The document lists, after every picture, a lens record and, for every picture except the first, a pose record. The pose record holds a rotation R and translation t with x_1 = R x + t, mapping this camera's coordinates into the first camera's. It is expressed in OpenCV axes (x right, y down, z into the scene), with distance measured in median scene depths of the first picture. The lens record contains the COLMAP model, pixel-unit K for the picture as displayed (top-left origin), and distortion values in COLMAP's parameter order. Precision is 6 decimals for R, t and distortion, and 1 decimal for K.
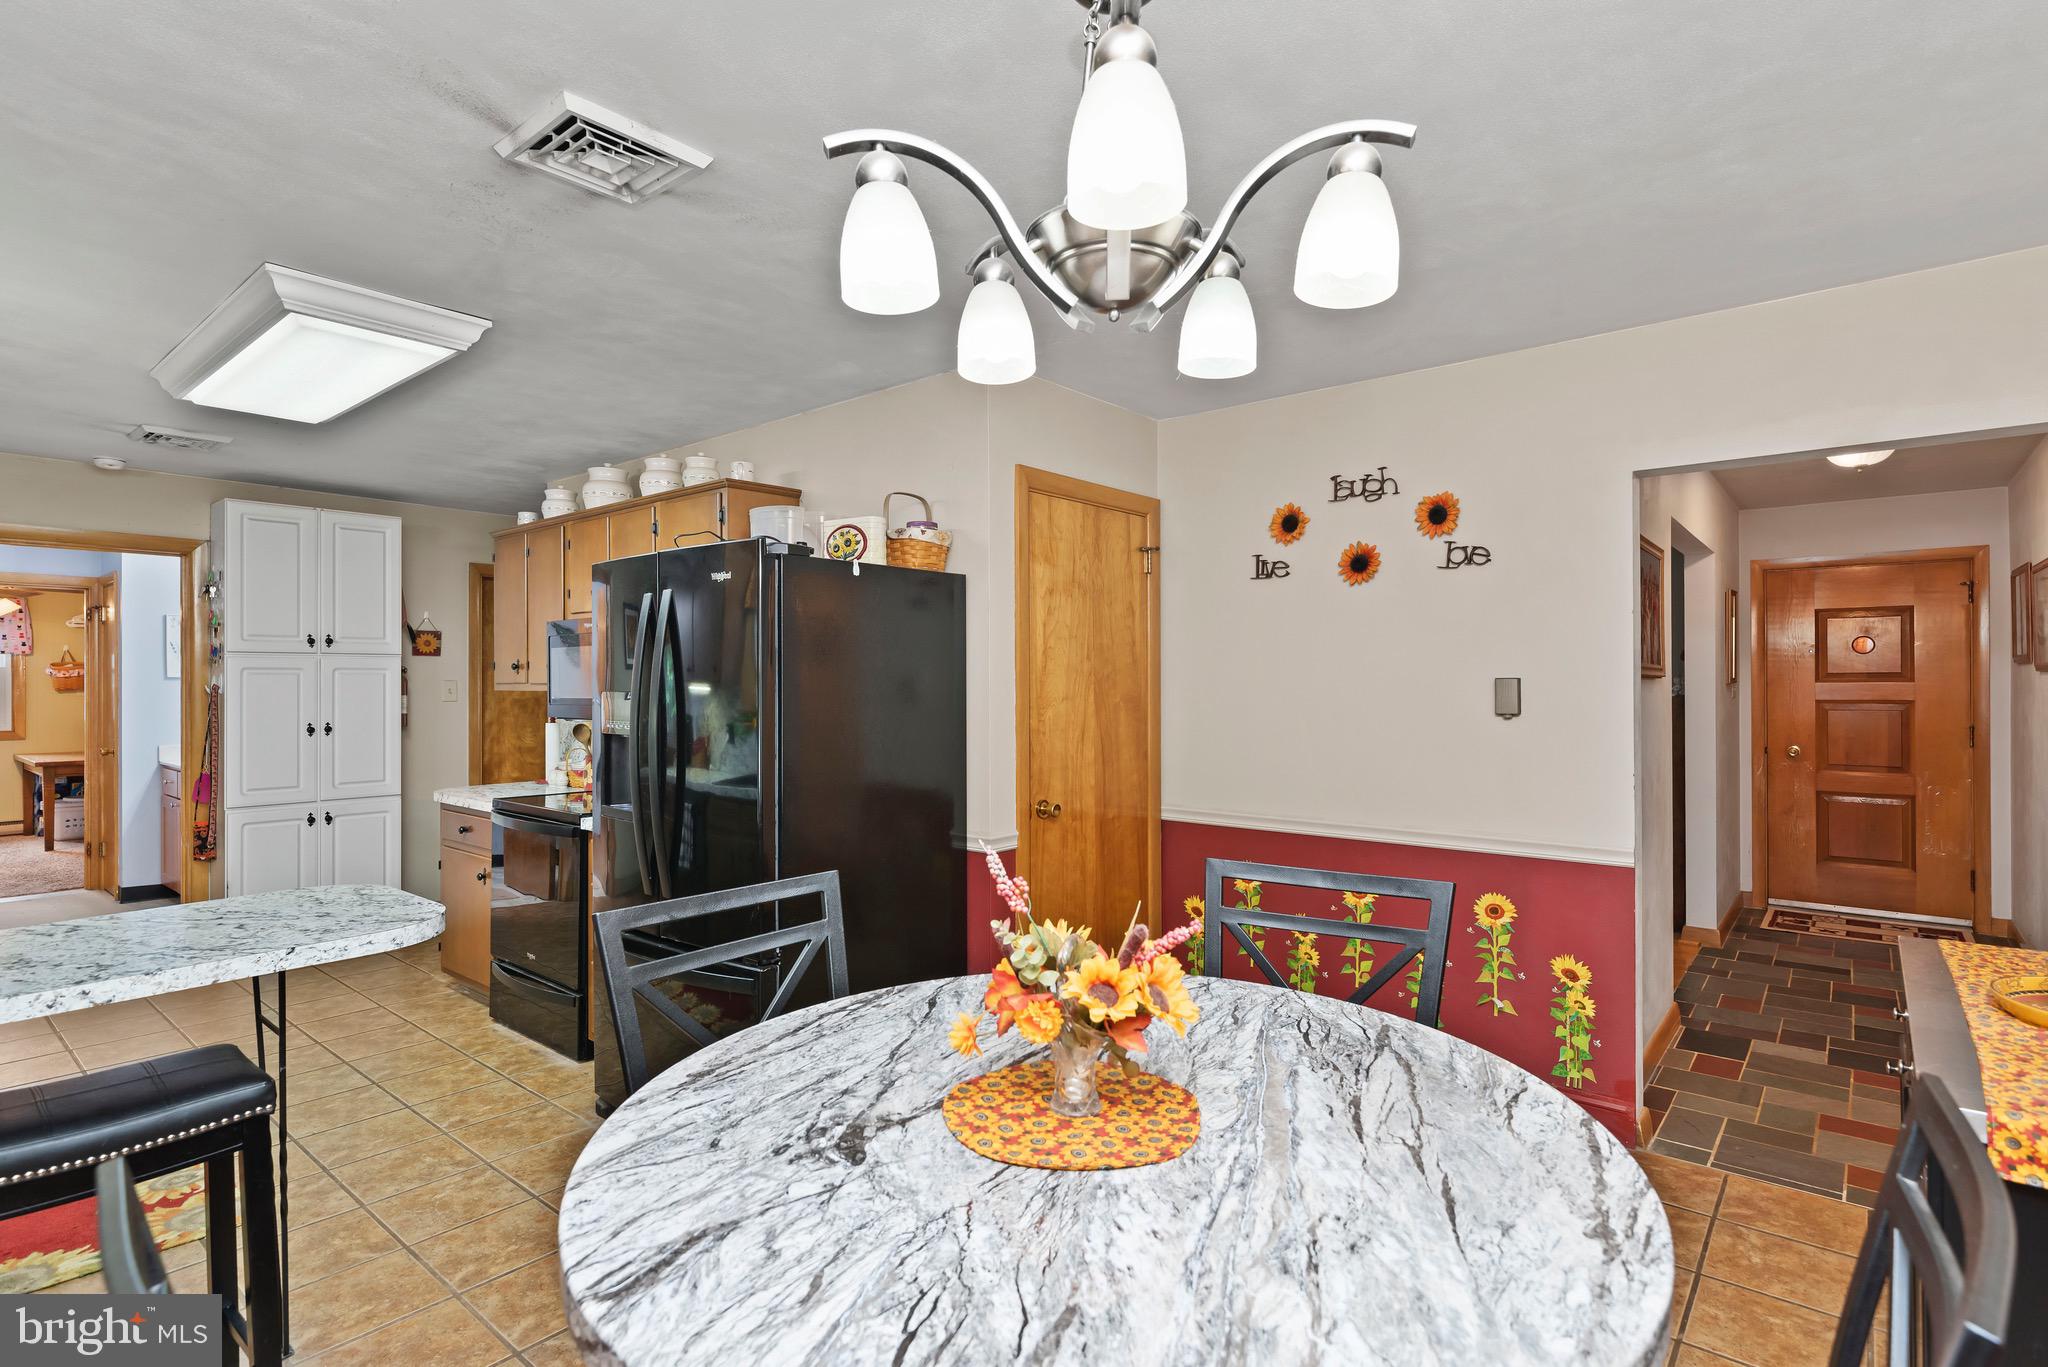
lens RADIAL K [[989.1, 0, 1045.7], [0, 989.1, 679.9], [0, 0, 1]] dist [-0.000621, 0.000163]
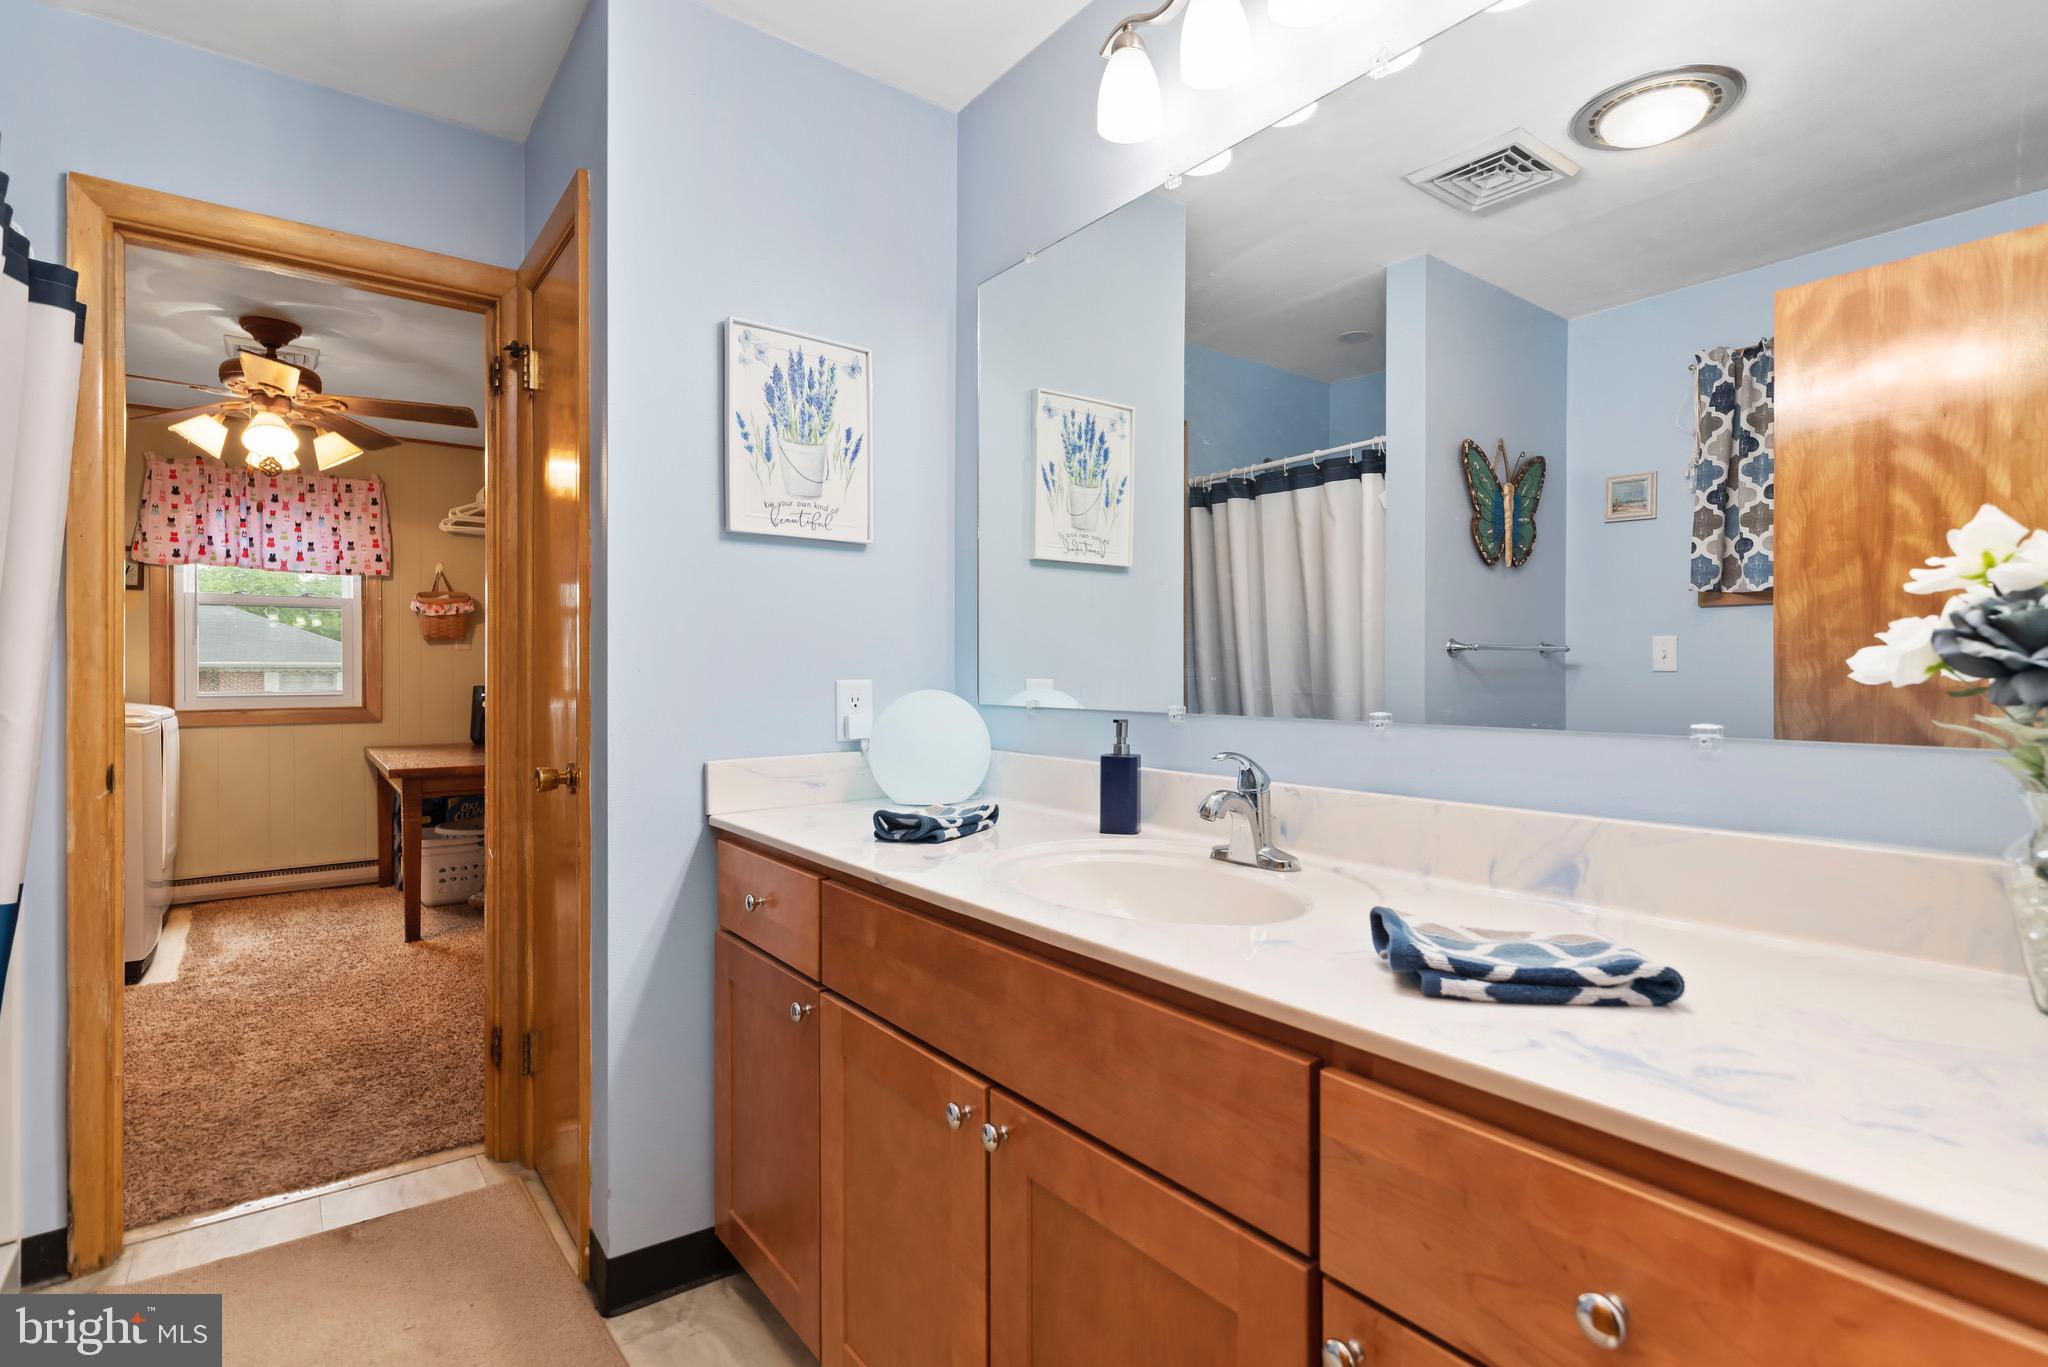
lens RADIAL K [[989.1, 0, 1045.7], [0, 989.1, 679.9], [0, 0, 1]] dist [-0.000621, 0.000163]
pose [[0.973748, 0.007952, -0.227489, -0.526918], [-0.005743, 0.999930, 0.010370, 0.027614], [0.227555, -0.008791, 0.973725, 0.530471]]
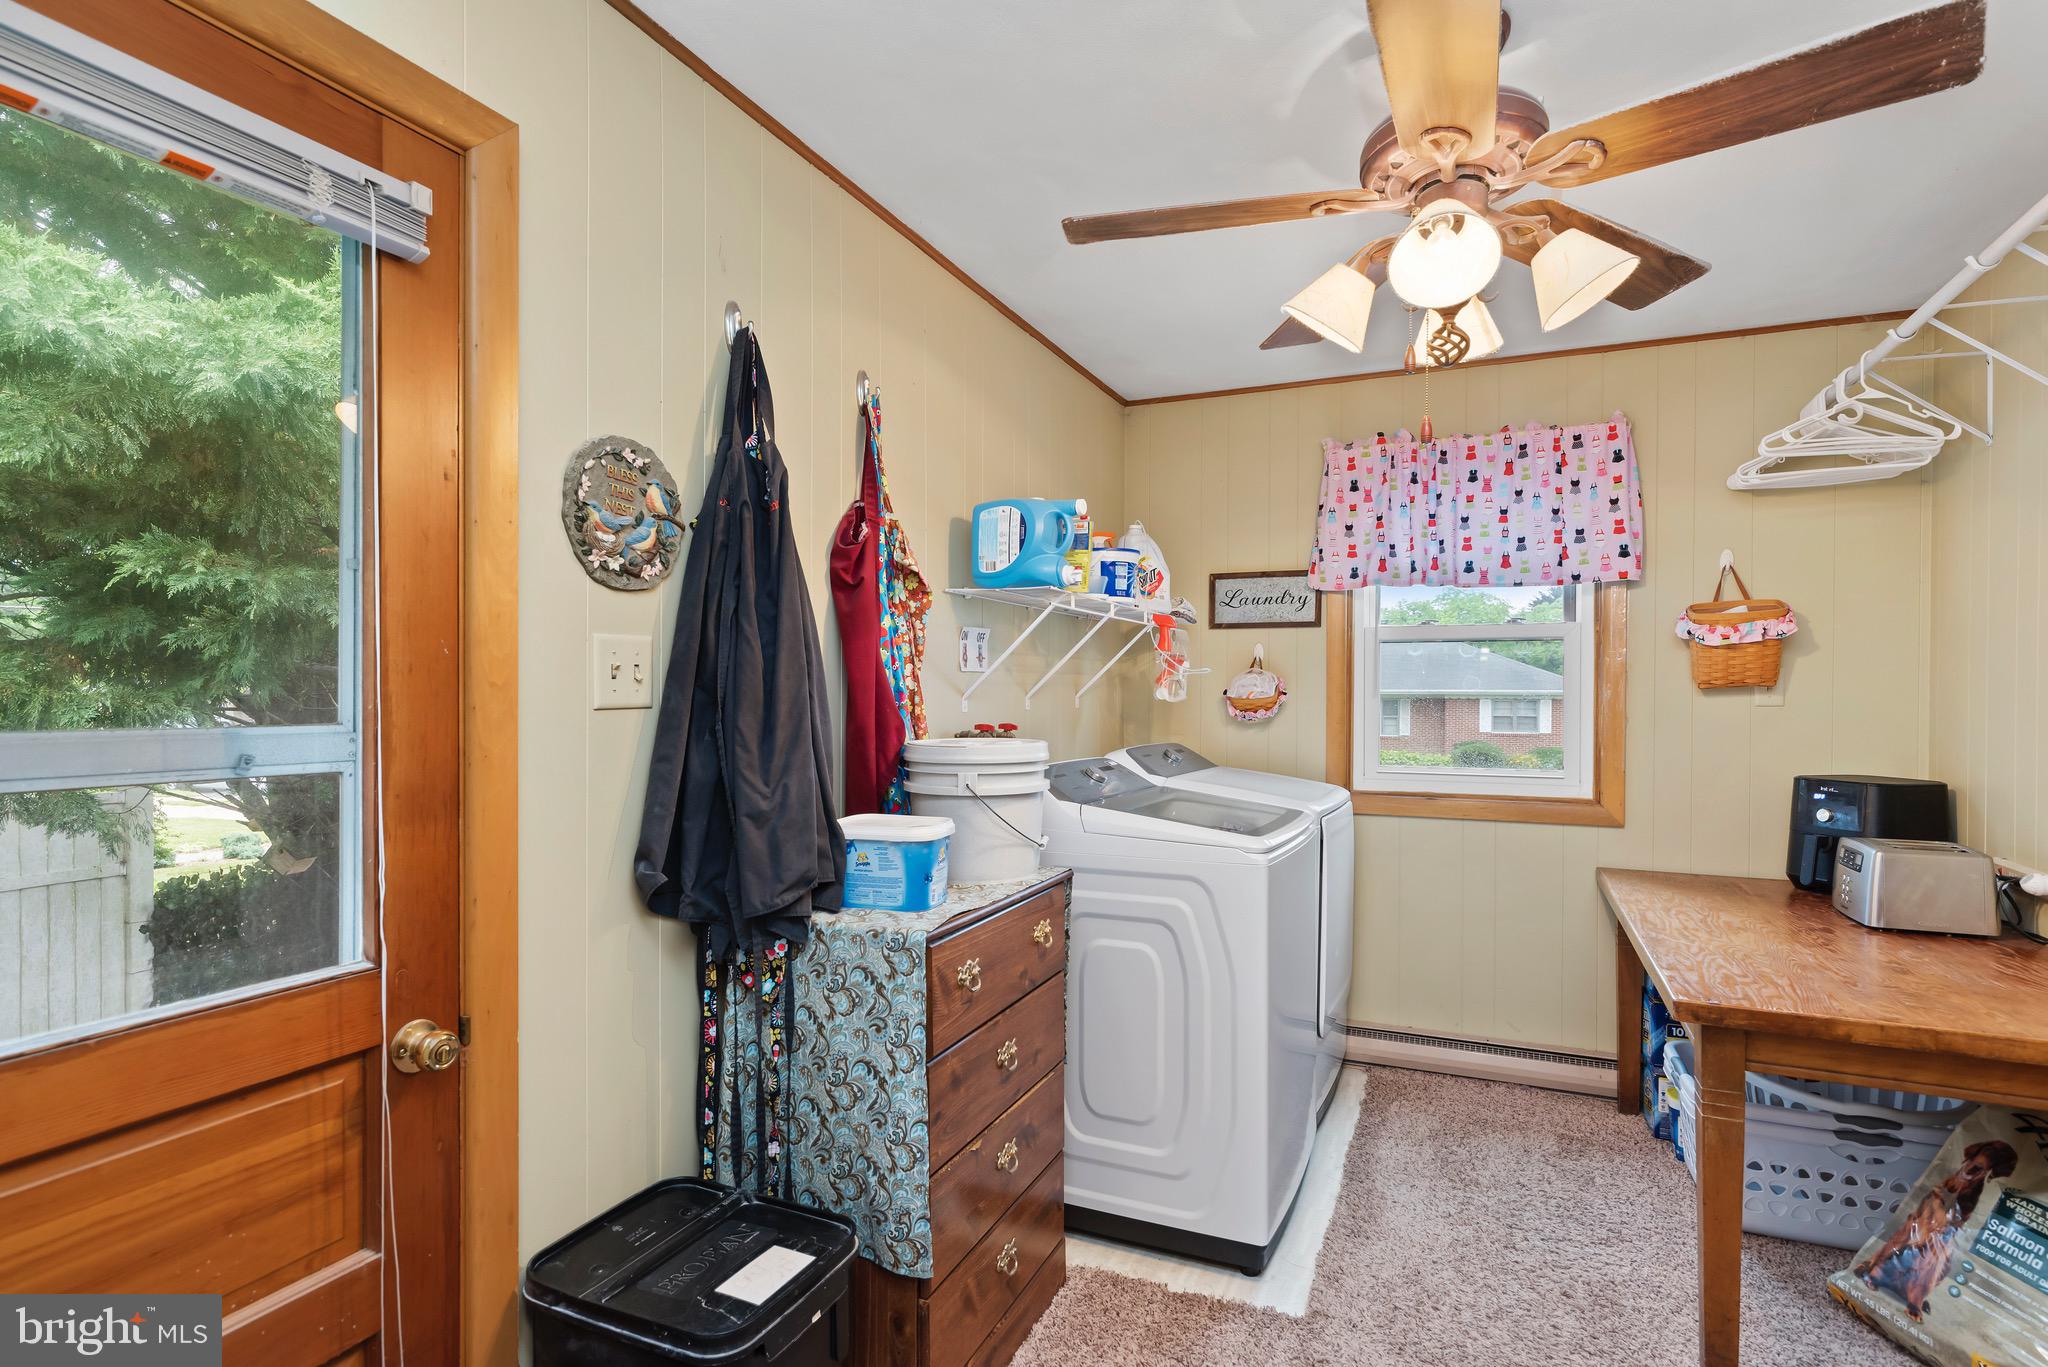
lens RADIAL K [[1028.8, 0, 1026.4], [0, 1028.8, 693.0], [0, 0, 1]] dist [-0.002356, -0.000131]
pose [[0.253938, 0.006029, -0.967202, -0.754289], [-0.006585, 0.999968, 0.004504, 0.012919], [0.967198, 0.005225, 0.253970, 0.721816]]
